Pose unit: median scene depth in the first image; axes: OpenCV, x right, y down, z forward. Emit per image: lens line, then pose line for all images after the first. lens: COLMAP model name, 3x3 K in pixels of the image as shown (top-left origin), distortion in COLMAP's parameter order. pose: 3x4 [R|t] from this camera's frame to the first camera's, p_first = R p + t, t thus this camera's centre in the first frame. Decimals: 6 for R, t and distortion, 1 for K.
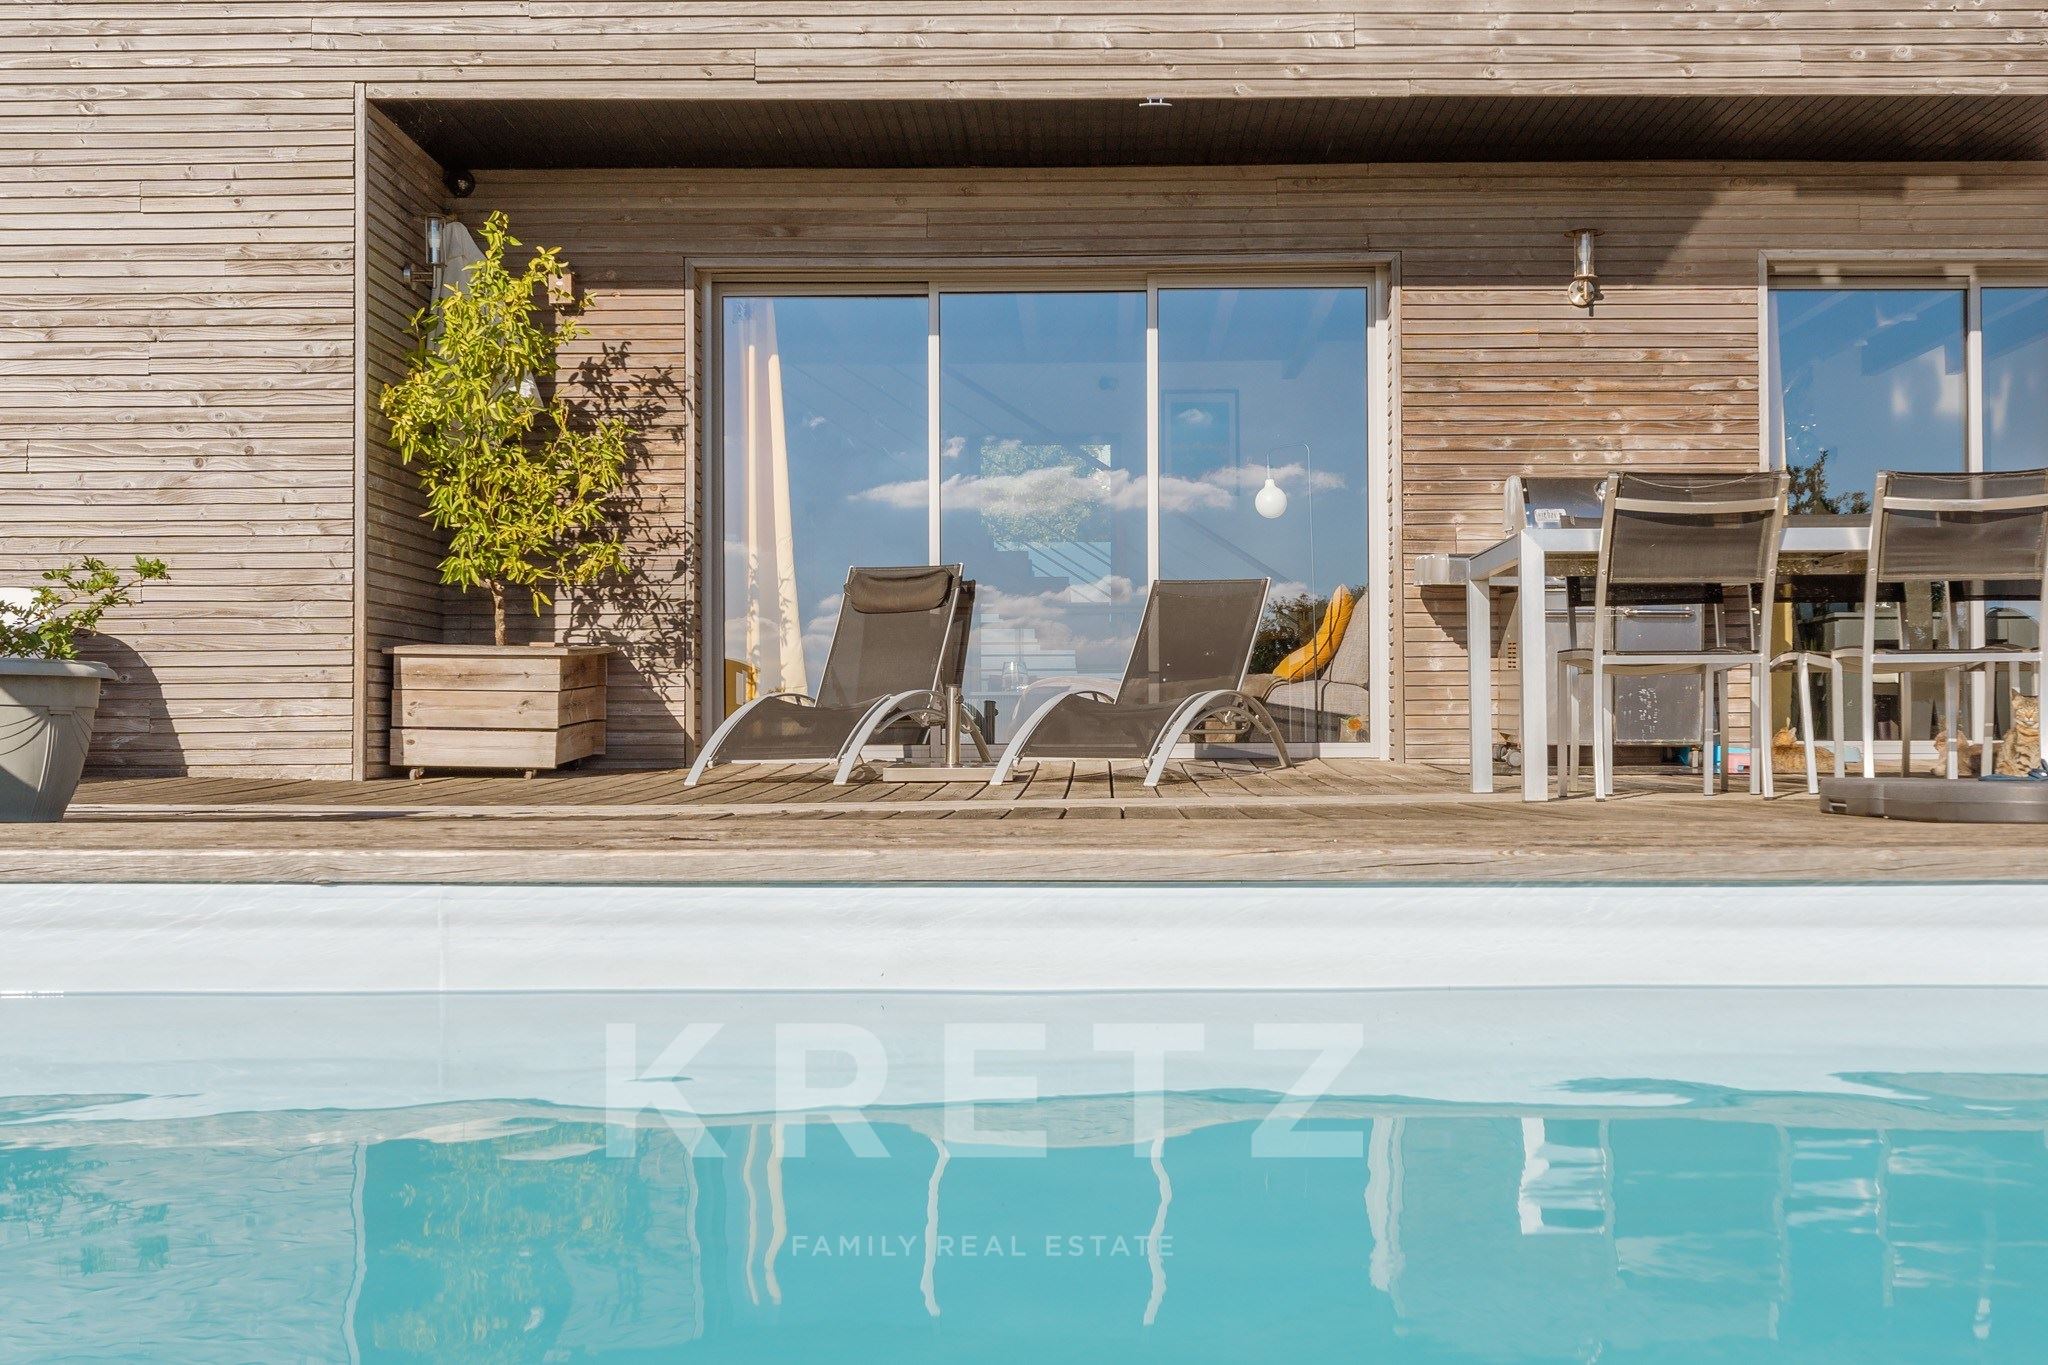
lens RADIAL K [[2397.3, 0, 1121.6], [0, 2397.3, 699.3], [0, 0, 1]] dist [-0.002009, 0.000000]
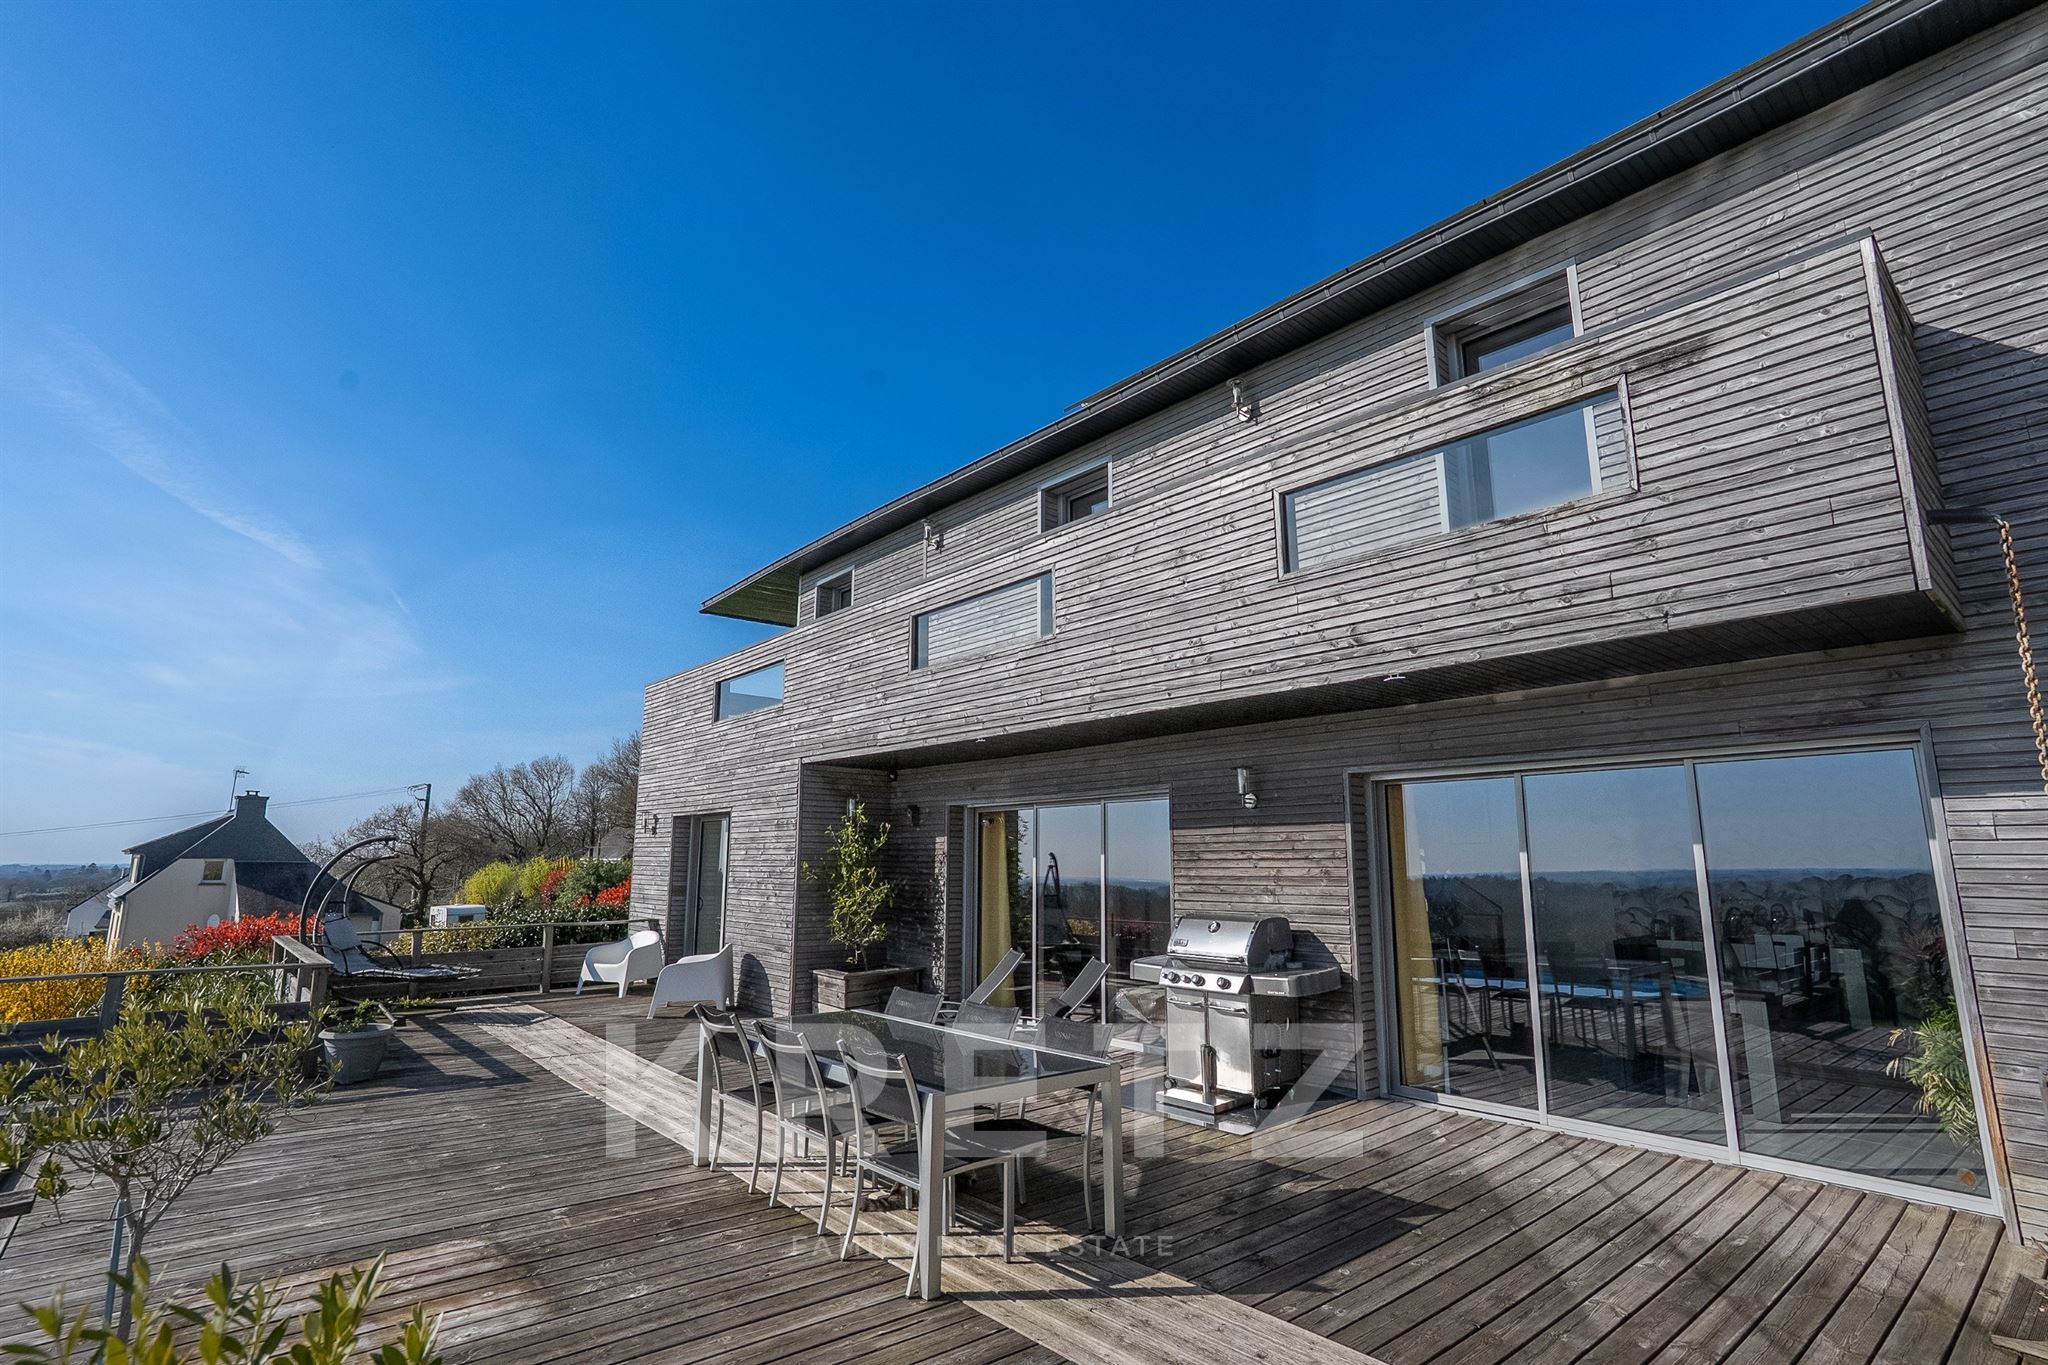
lens RADIAL K [[1002.6, 0, 1039.9], [0, 1002.6, 678.4], [0, 0, 1]] dist [-0.035348, 0.001843]
pose [[0.639931, -0.128766, -0.757567, 0.705951], [0.009924, 0.987163, -0.159408, -0.156137], [0.768368, 0.094492, 0.632995, 0.457800]]
